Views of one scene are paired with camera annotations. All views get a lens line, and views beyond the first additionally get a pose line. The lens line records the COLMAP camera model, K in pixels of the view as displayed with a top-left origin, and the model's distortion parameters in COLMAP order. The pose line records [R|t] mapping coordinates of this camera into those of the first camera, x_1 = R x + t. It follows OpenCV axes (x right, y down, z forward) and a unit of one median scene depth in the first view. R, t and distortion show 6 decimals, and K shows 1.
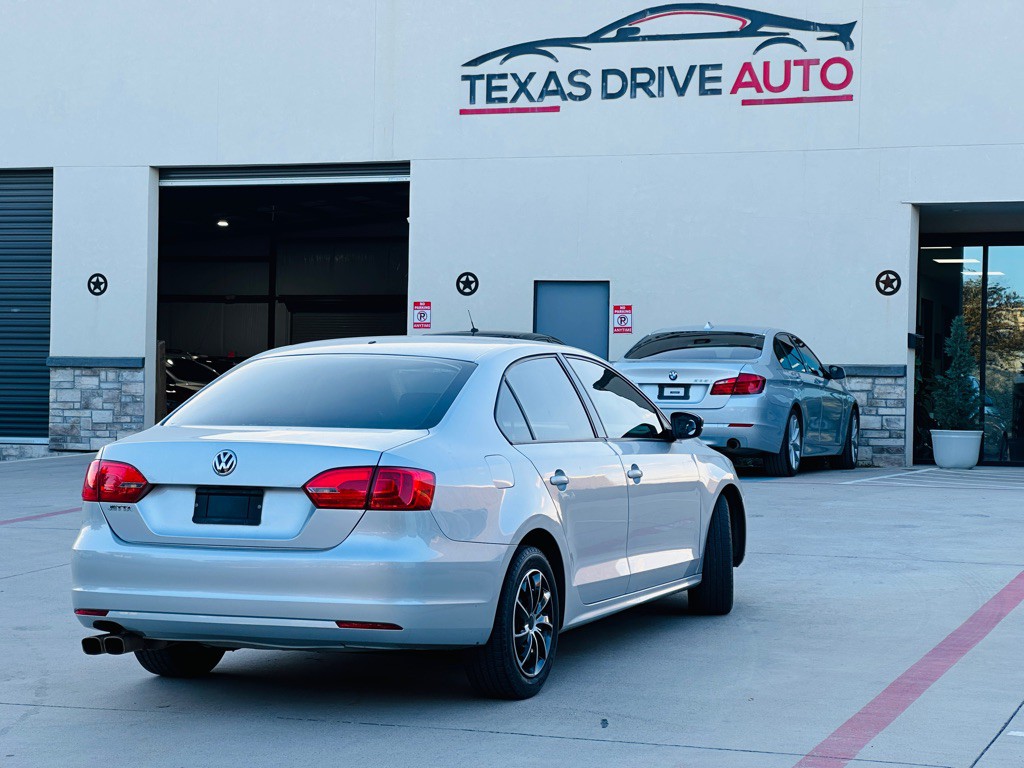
lens RADIAL K [[2437.8, 0, 512.0], [0, 2437.8, 384.0], [0, 0, 1]] dist [-0.023130, 5.809937]
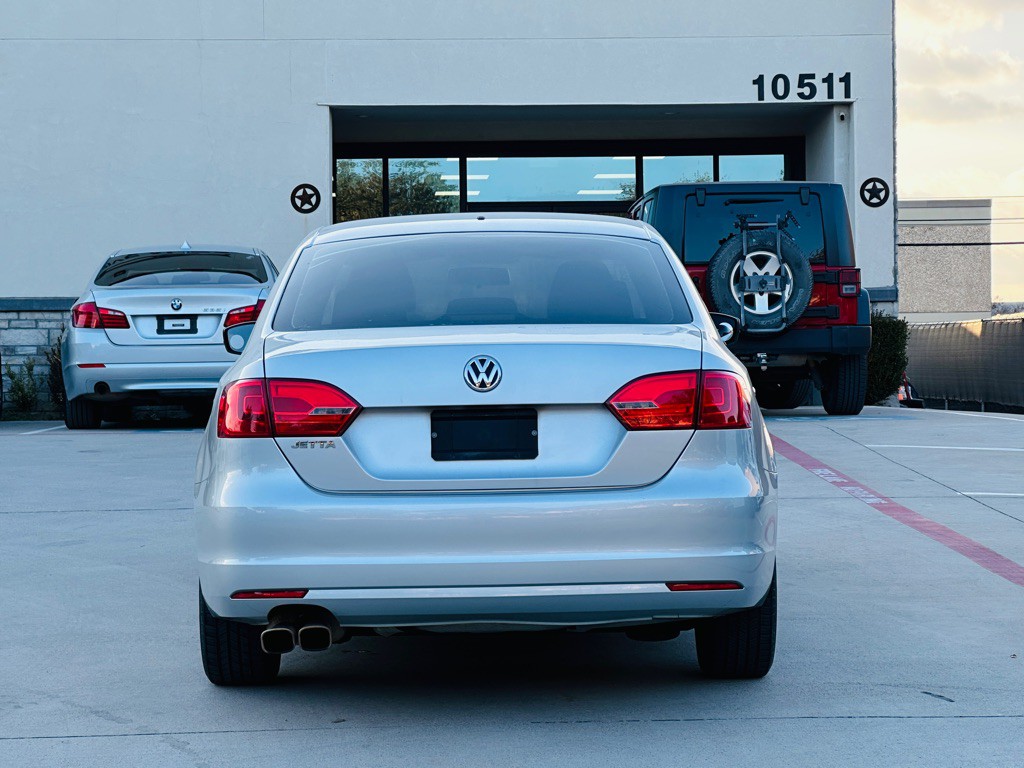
lens RADIAL K [[2723.9, 0, 512.0], [0, 2723.9, 384.0], [0, 0, 1]] dist [0.309133, -0.217805]
pose [[0.917061, -0.032111, 0.397453, -0.339686], [0.027118, 0.999467, 0.018178, 0.016561], [-0.397824, -0.005892, 0.917443, 0.206083]]
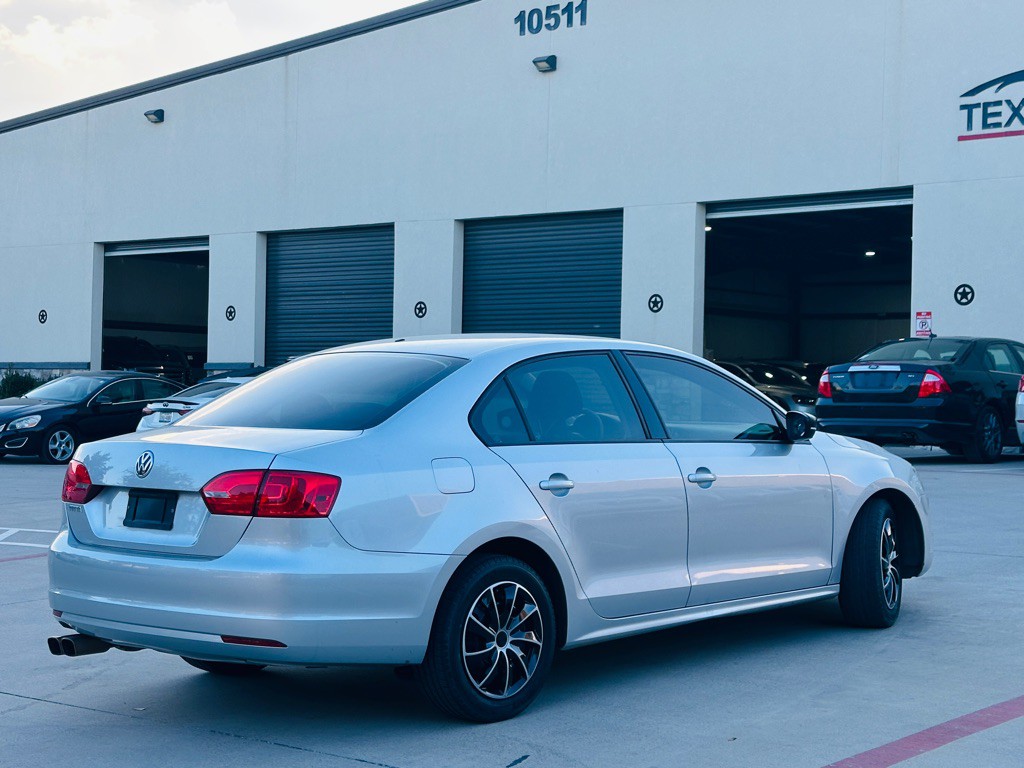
lens RADIAL K [[1876.7, 0, 512.0], [0, 1876.7, 384.0], [0, 0, 1]] dist [0.225488, -0.062440]
pose [[0.933018, -0.003658, -0.359810, 0.227078], [0.002900, 0.999992, -0.002646, 0.002335], [0.359817, 0.001426, 0.933022, 0.280703]]
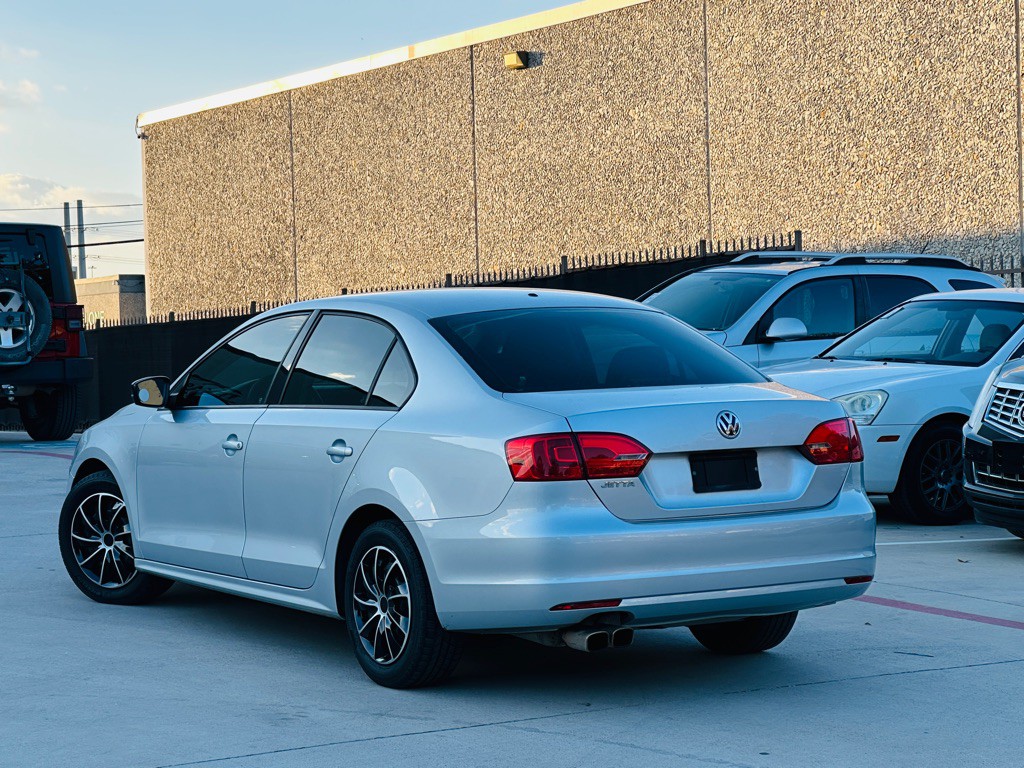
lens RADIAL K [[2723.9, 0, 512.0], [0, 2723.9, 384.0], [0, 0, 1]] dist [0.309133, -0.217805]
pose [[0.576745, -0.048030, 0.815511, -0.800590], [0.035351, 0.998802, 0.033824, -0.016716], [-0.816159, 0.009321, 0.577753, 0.370076]]
